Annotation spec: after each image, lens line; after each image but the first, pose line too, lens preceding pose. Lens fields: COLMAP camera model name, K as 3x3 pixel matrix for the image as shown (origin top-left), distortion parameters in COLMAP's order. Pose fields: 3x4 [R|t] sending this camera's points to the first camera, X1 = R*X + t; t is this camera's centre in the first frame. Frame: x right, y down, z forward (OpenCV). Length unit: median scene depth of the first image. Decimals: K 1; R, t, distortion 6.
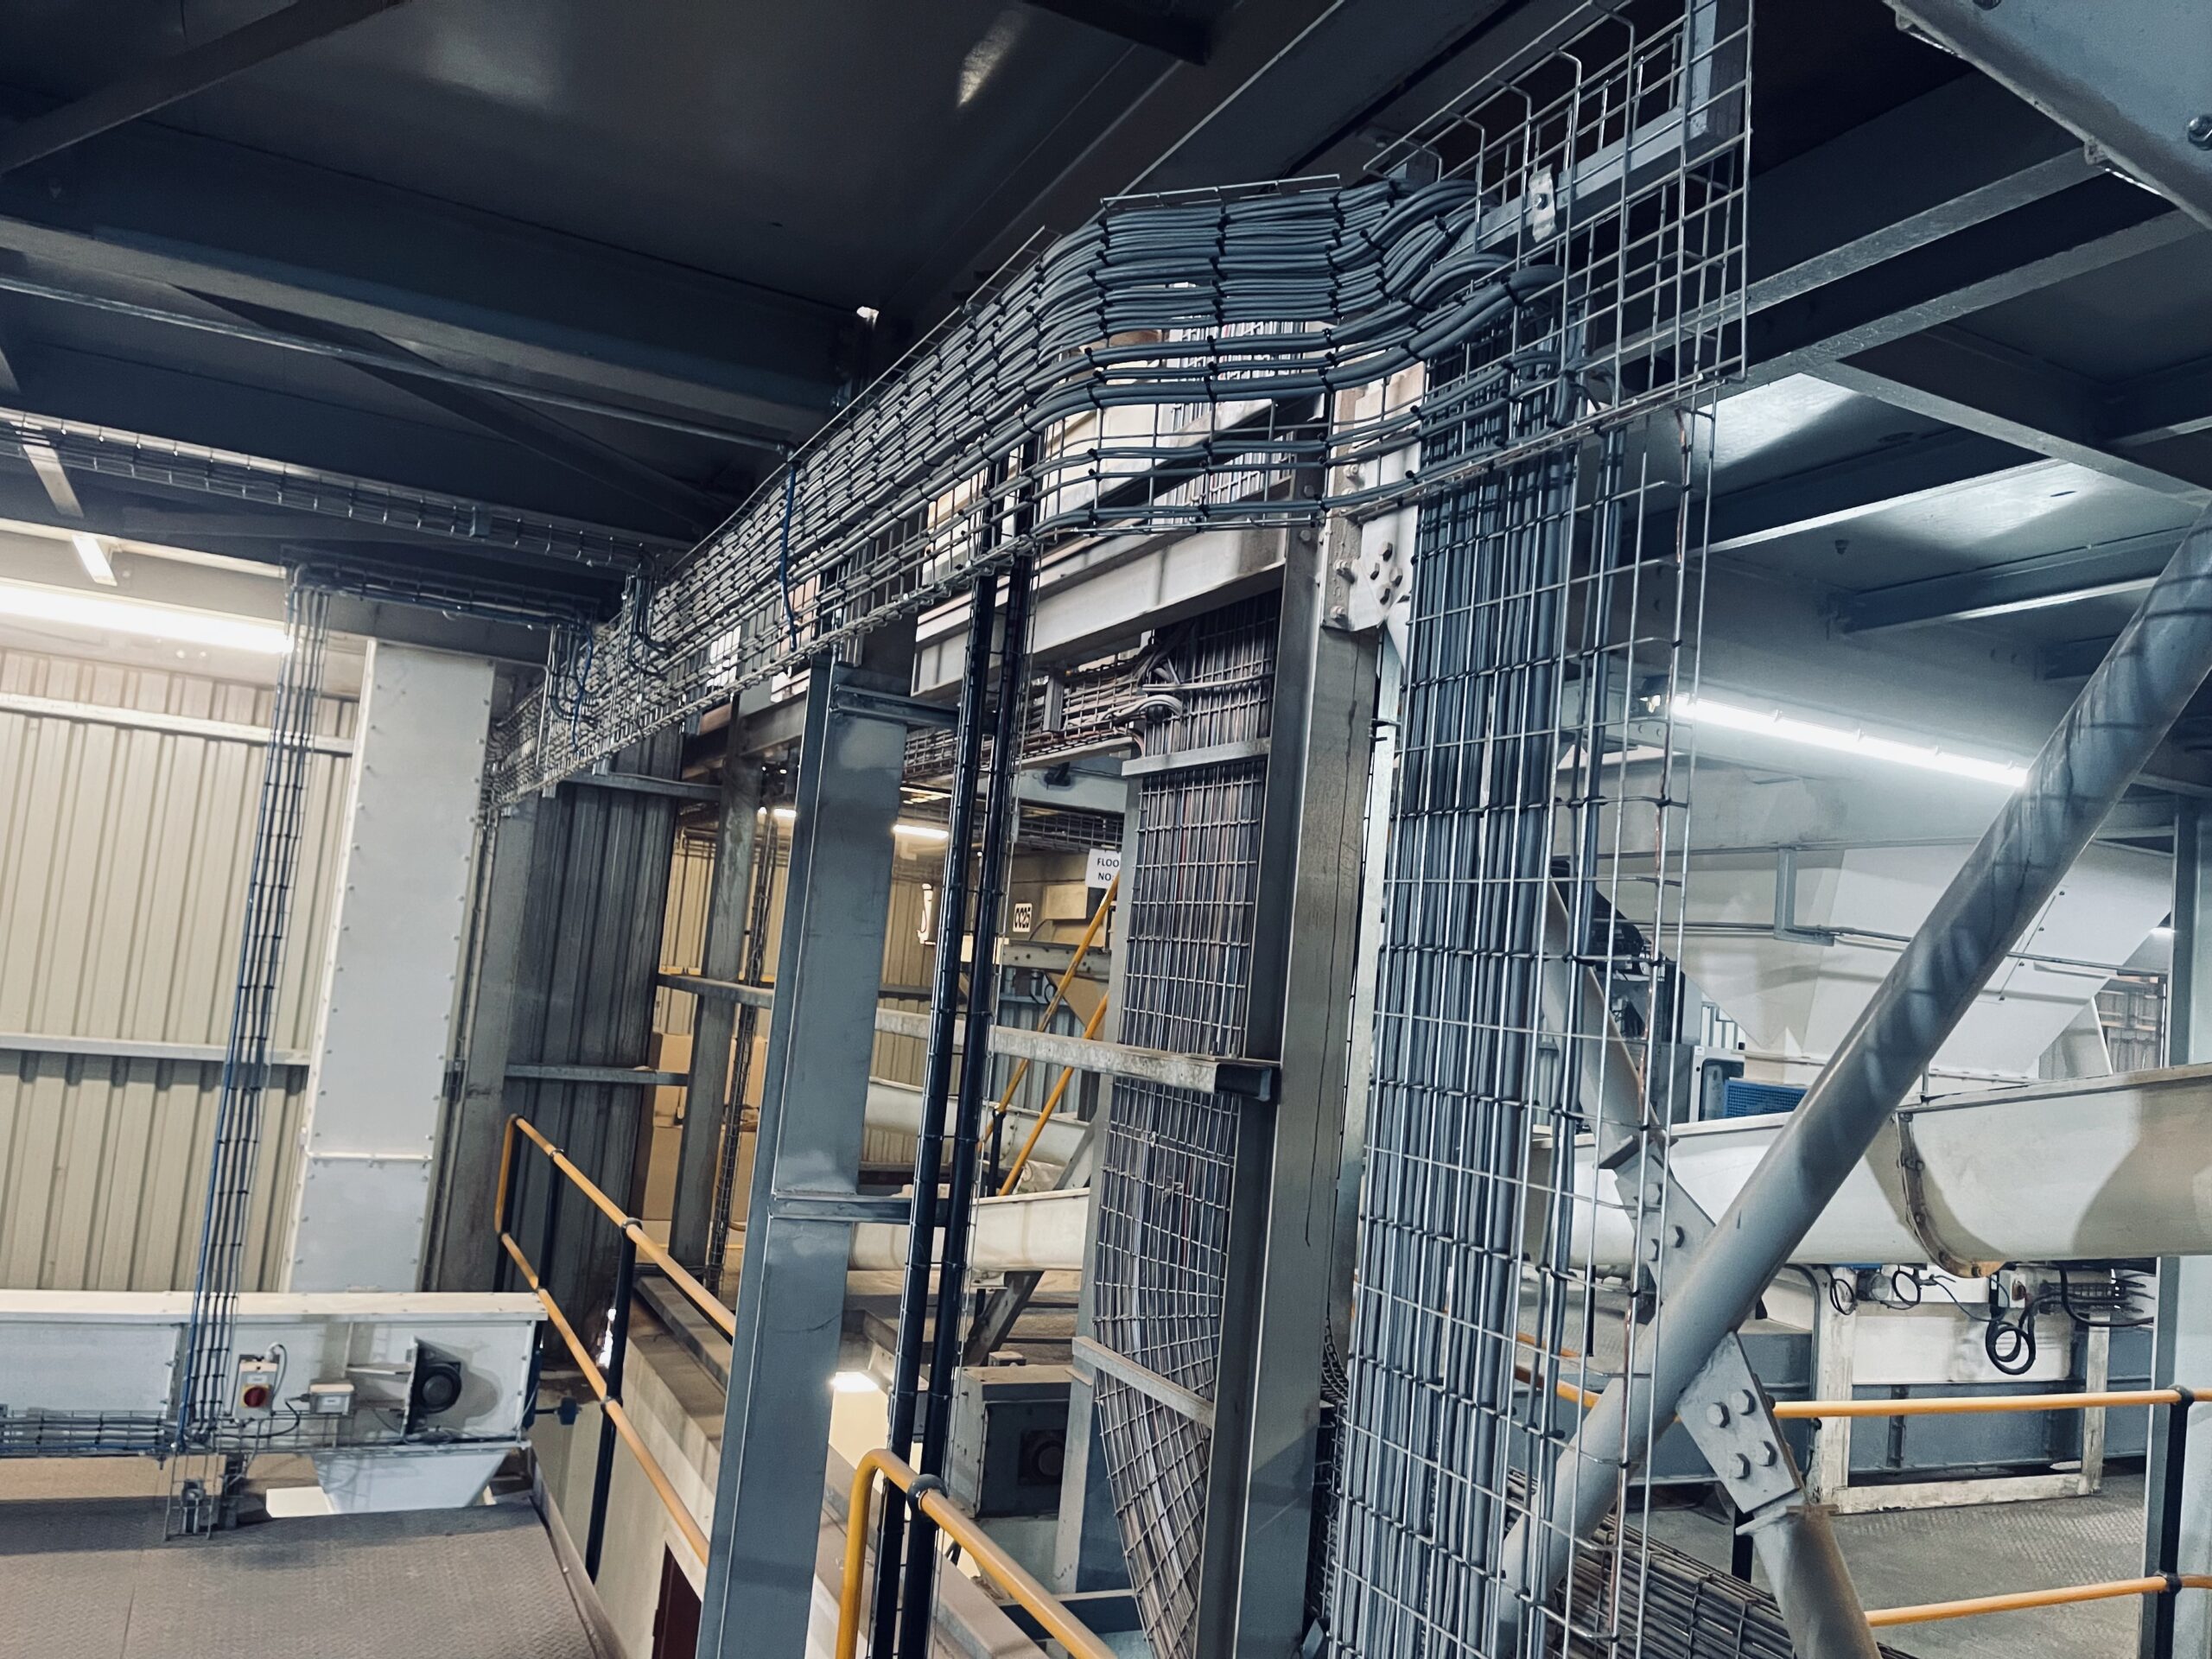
lens RADIAL K [[1679.0, 0, 1107.9], [0, 1679.0, 826.9], [0, 0, 1]] dist [0.012035, -0.005584]
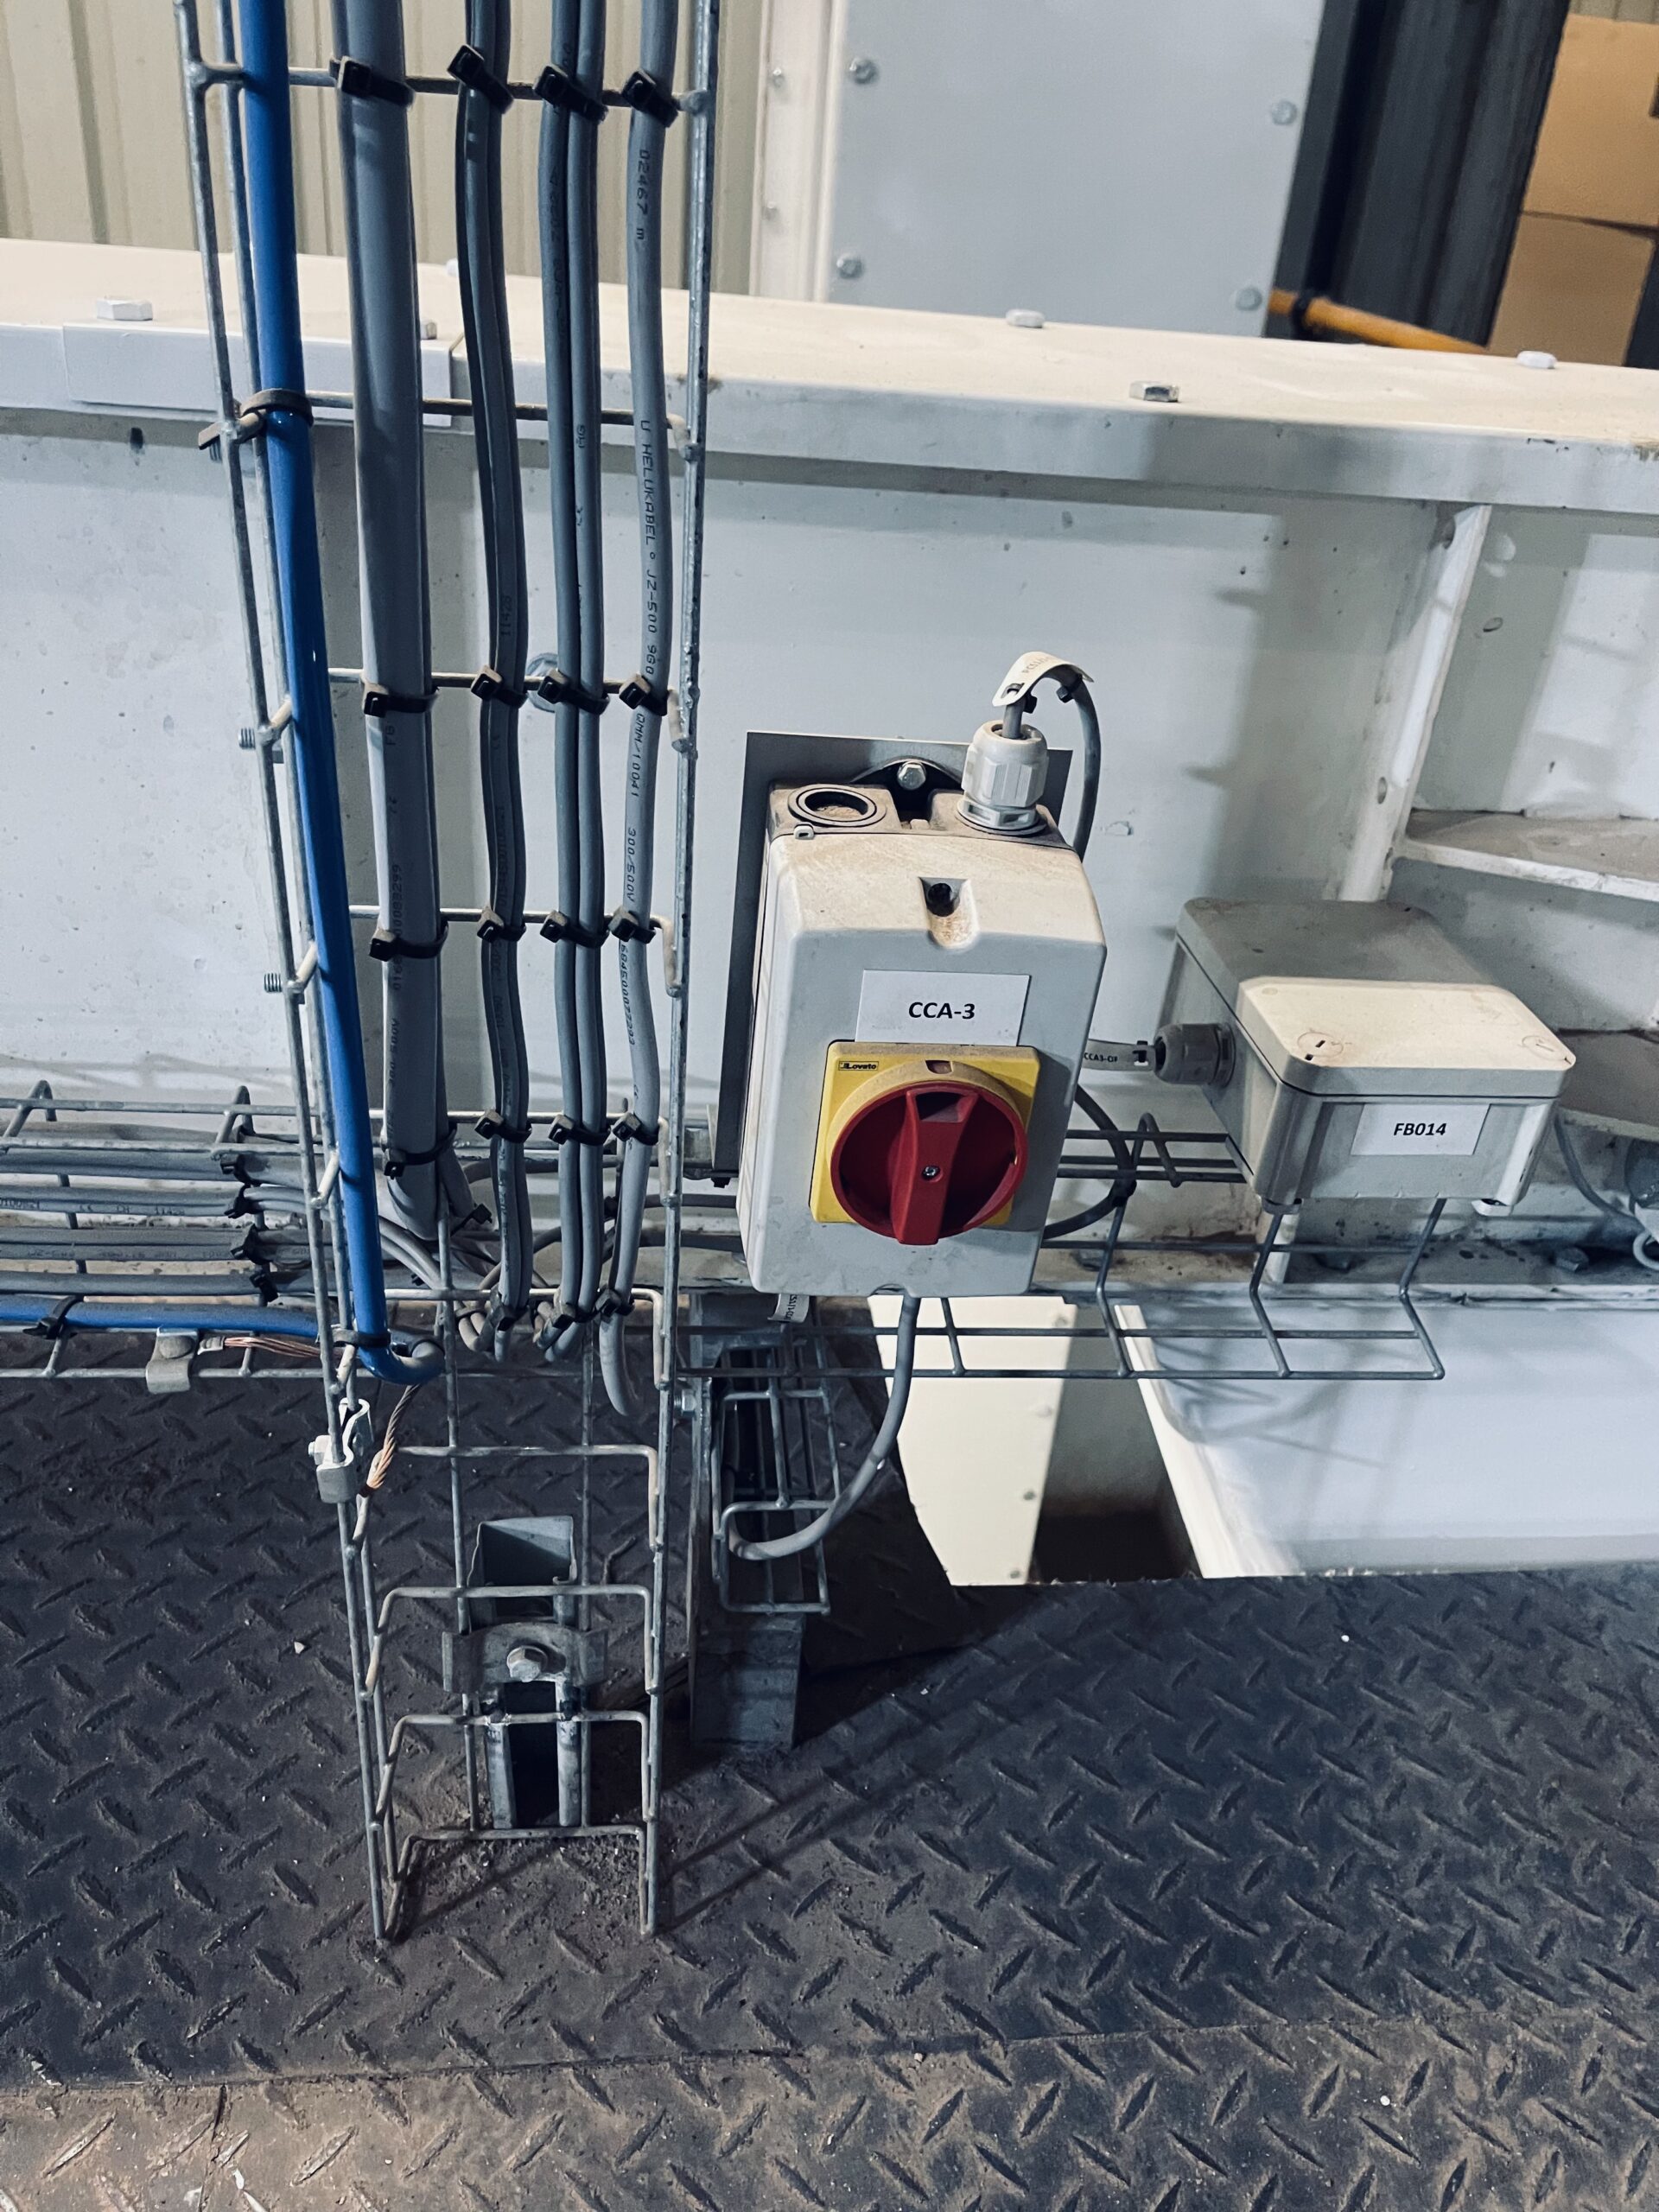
lens RADIAL K [[1679.0, 0, 833.9], [0, 1679.0, 1106.2], [0, 0, 1]] dist [0.012035, -0.005584]
pose [[0.939793, 0.162252, -0.300773, -0.472044], [0.033808, 0.831650, 0.554271, 0.271762], [0.340069, -0.531068, 0.776093, 0.901716]]
